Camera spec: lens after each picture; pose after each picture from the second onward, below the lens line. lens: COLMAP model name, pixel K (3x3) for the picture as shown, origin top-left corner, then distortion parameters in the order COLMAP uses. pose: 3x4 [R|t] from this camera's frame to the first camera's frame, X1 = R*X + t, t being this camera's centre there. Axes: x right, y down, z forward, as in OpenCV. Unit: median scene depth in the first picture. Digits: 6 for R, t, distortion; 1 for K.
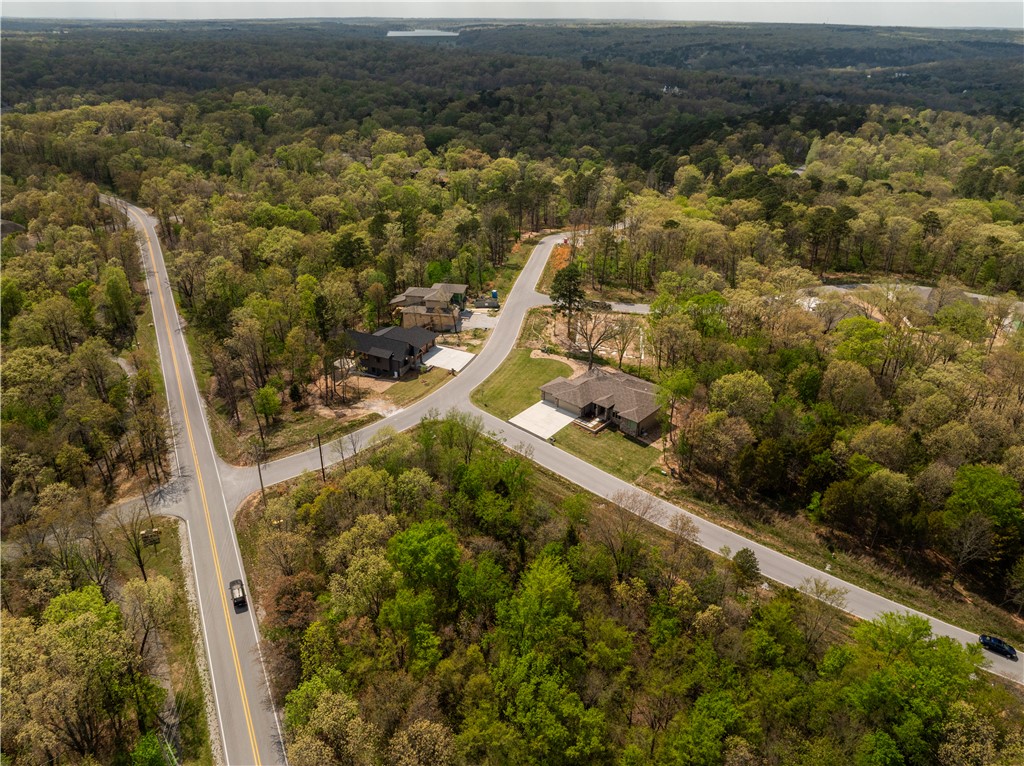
lens RADIAL K [[715.3, 0, 511.0], [0, 715.3, 397.4], [0, 0, 1]] dist [-0.033917, -0.003918]
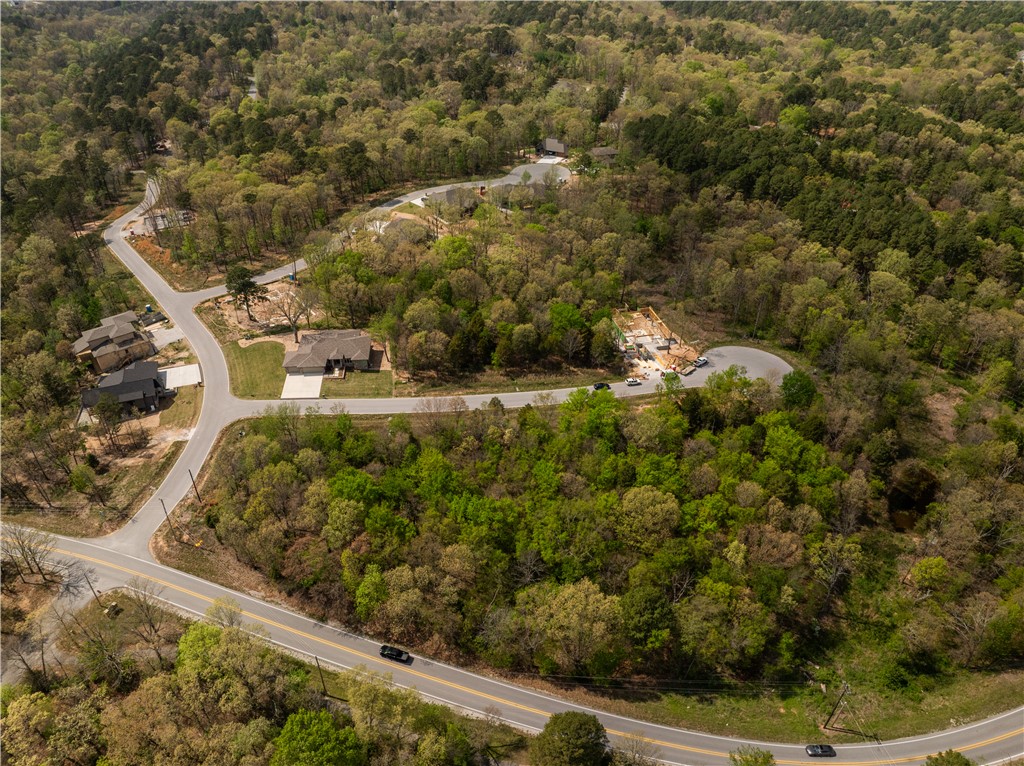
lens RADIAL K [[722.1, 0, 509.5], [0, 722.1, 385.2], [0, 0, 1]] dist [-0.042989, 0.006602]
pose [[0.694739, -0.427257, 0.578610, -0.469018], [0.344173, 0.903849, 0.254171, -0.181160], [-0.631572, 0.022560, 0.774989, -0.295808]]
